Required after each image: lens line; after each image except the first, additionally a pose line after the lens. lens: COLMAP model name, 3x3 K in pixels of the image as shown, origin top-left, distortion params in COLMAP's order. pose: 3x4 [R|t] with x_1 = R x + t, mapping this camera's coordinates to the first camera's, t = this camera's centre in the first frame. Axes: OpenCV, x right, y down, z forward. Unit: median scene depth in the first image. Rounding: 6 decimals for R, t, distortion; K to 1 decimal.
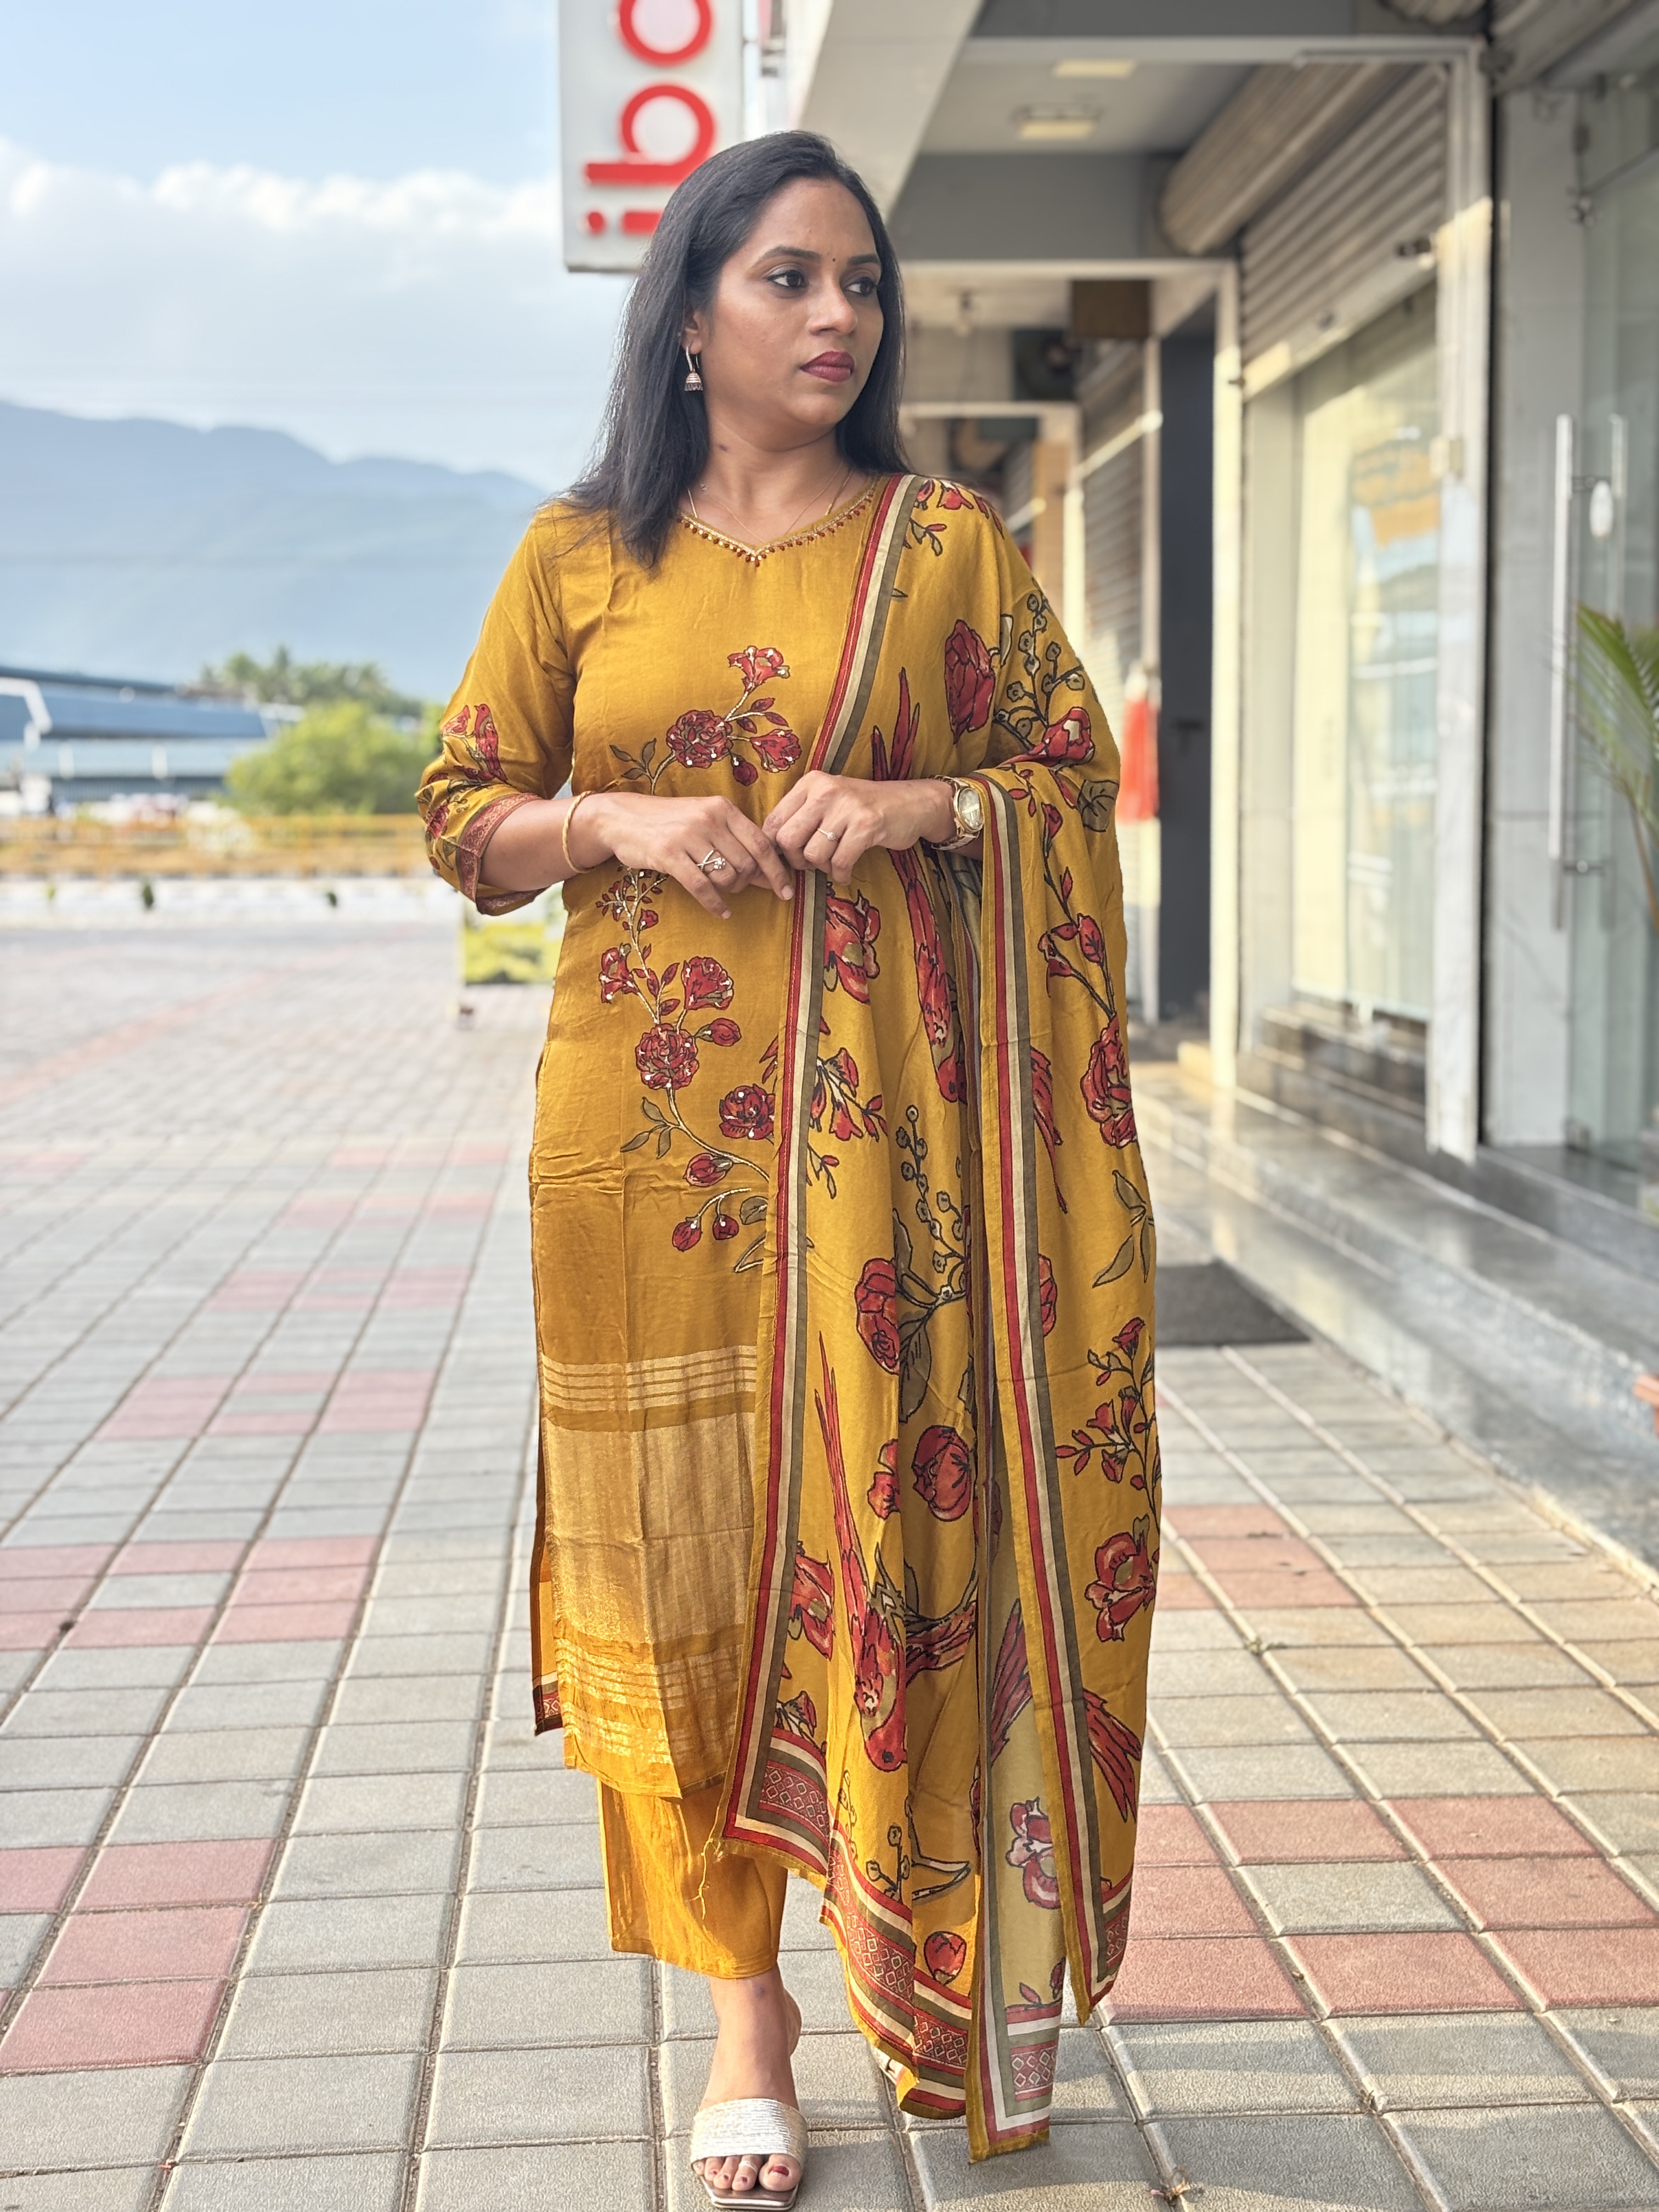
lens RADIAL K [[3418.0, 0, 829.5], [0, 3418.0, 1106.0], [0, 0, 1]] dist [0.224463, -0.851022]
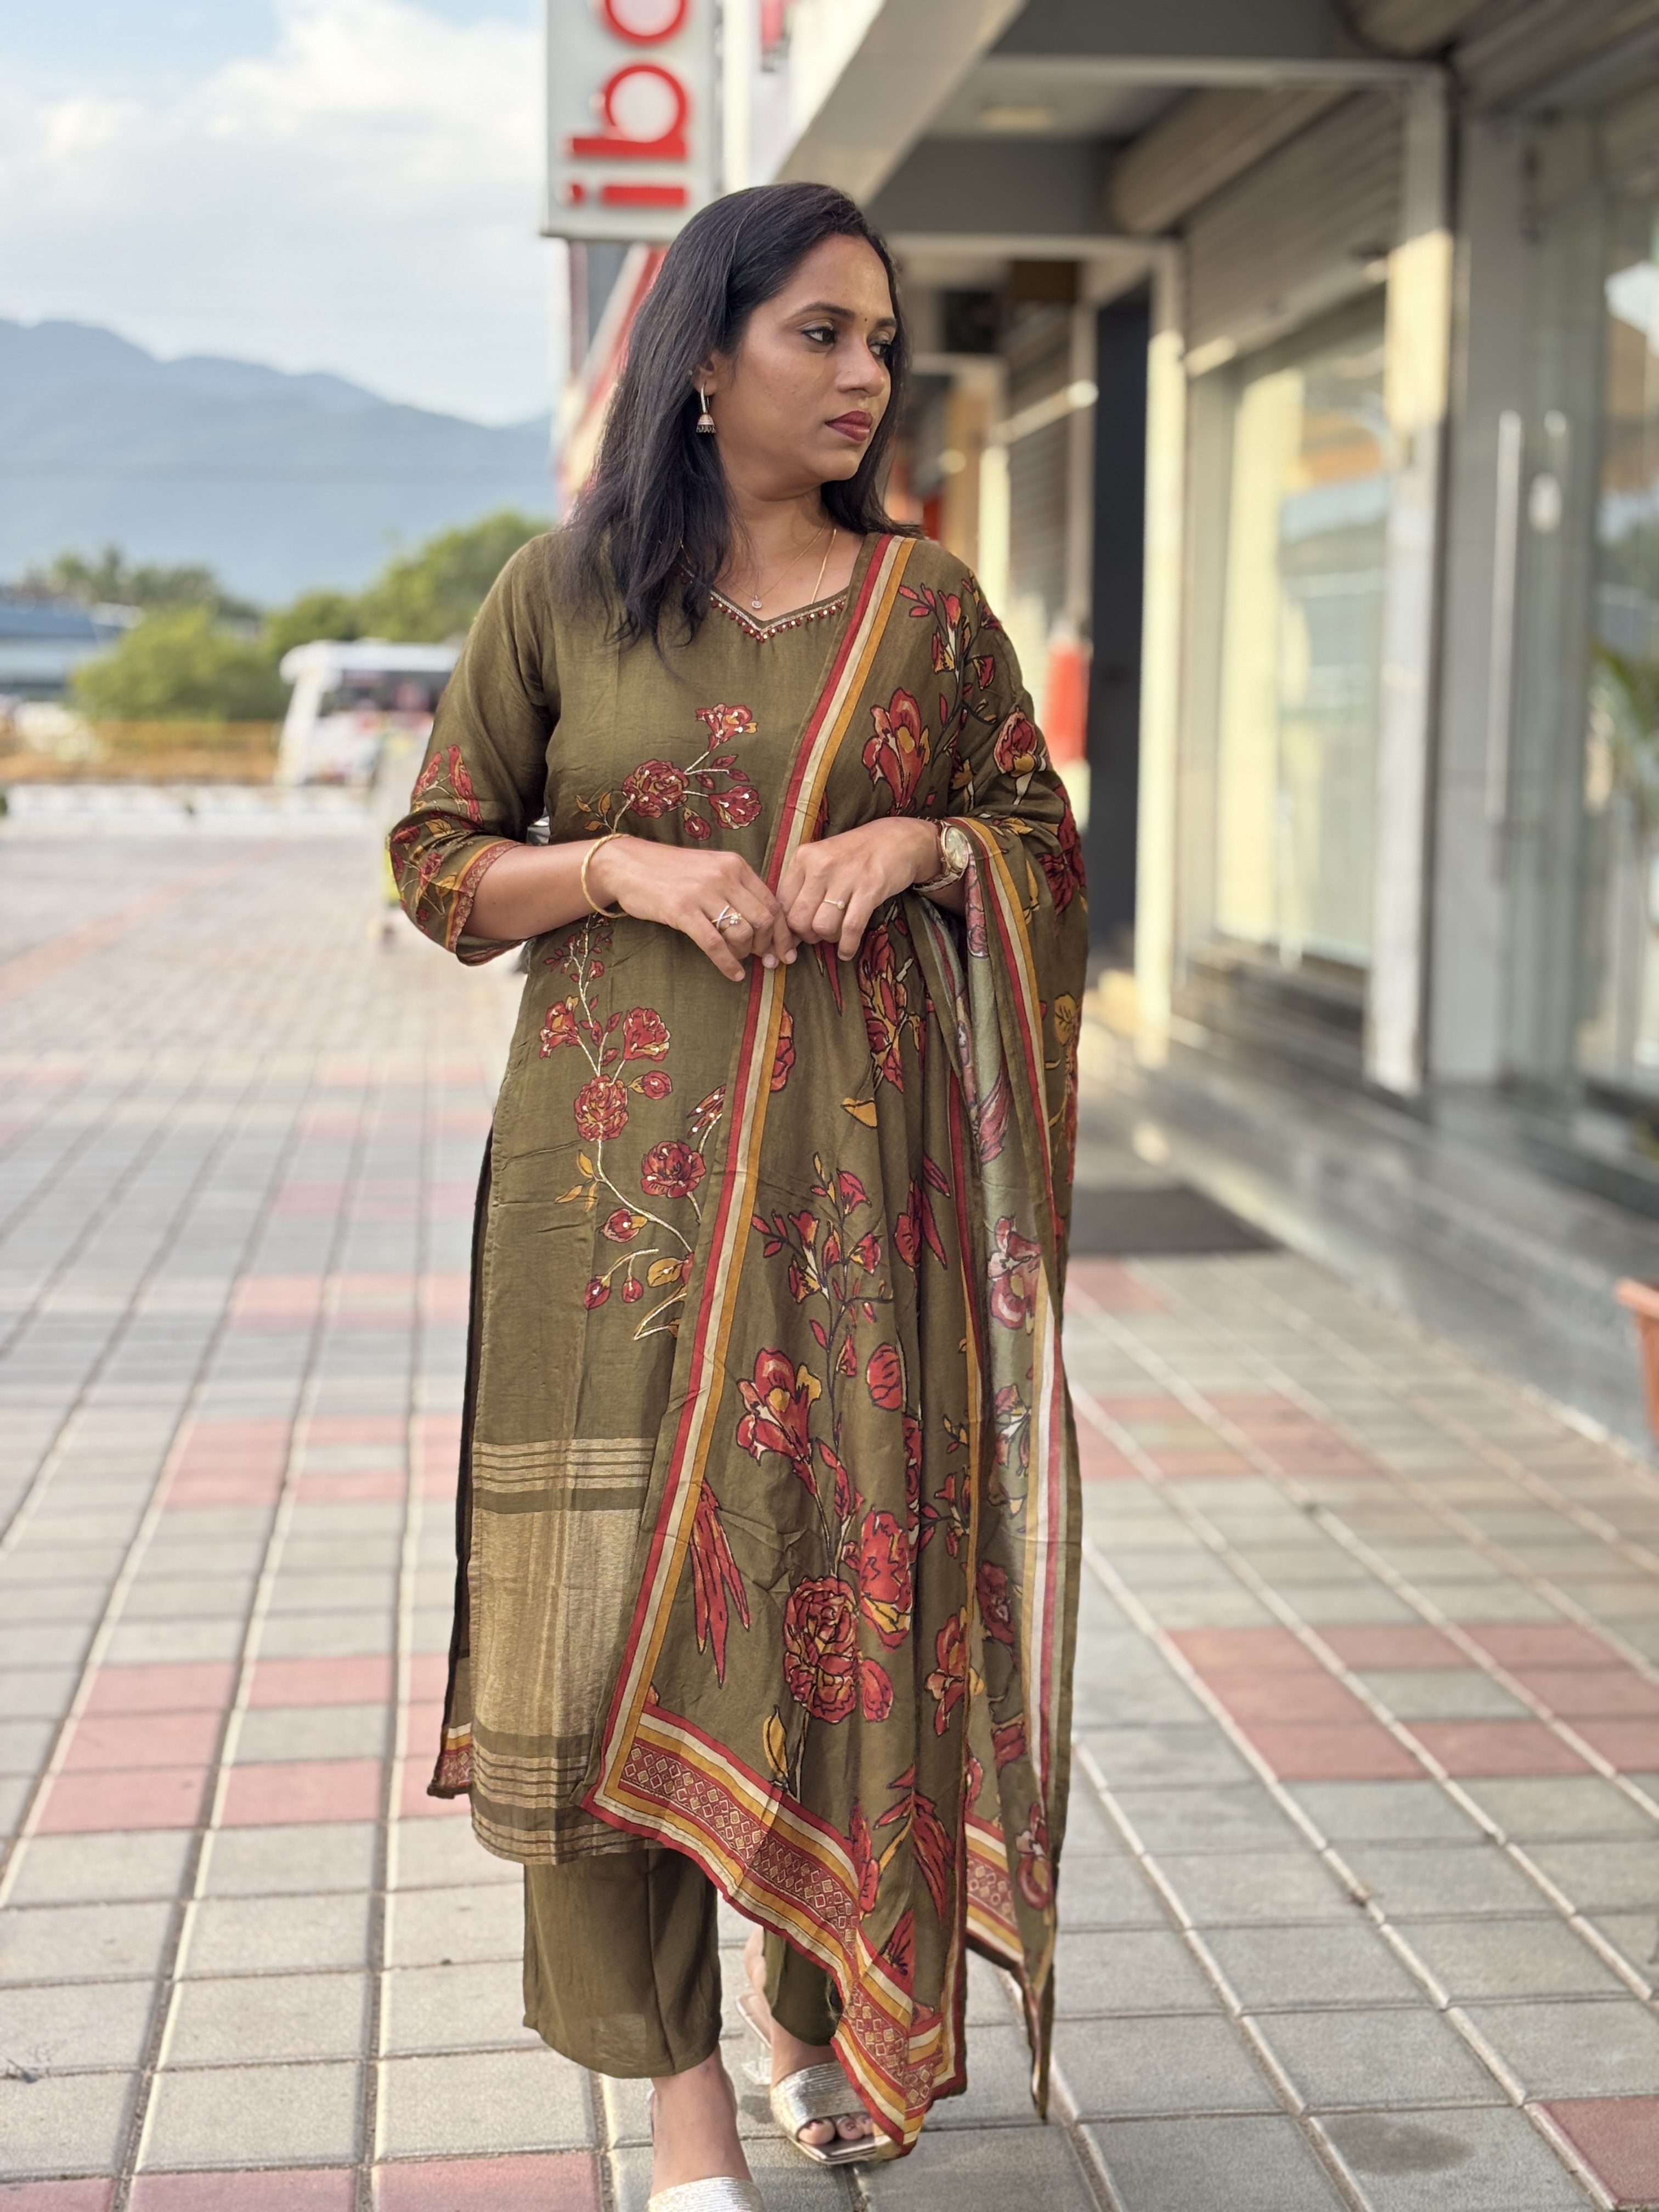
lens RADIAL K [[3418.0, 0, 829.5], [0, 3418.0, 1106.0], [0, 0, 1]] dist [0.224463, -0.851022]
pose [[0.998751, 0.010202, 0.048922, -0.055664], [-0.011393, 0.999644, 0.024146, -0.004084], [-0.048658, -0.024673, 0.998511, -0.093724]]
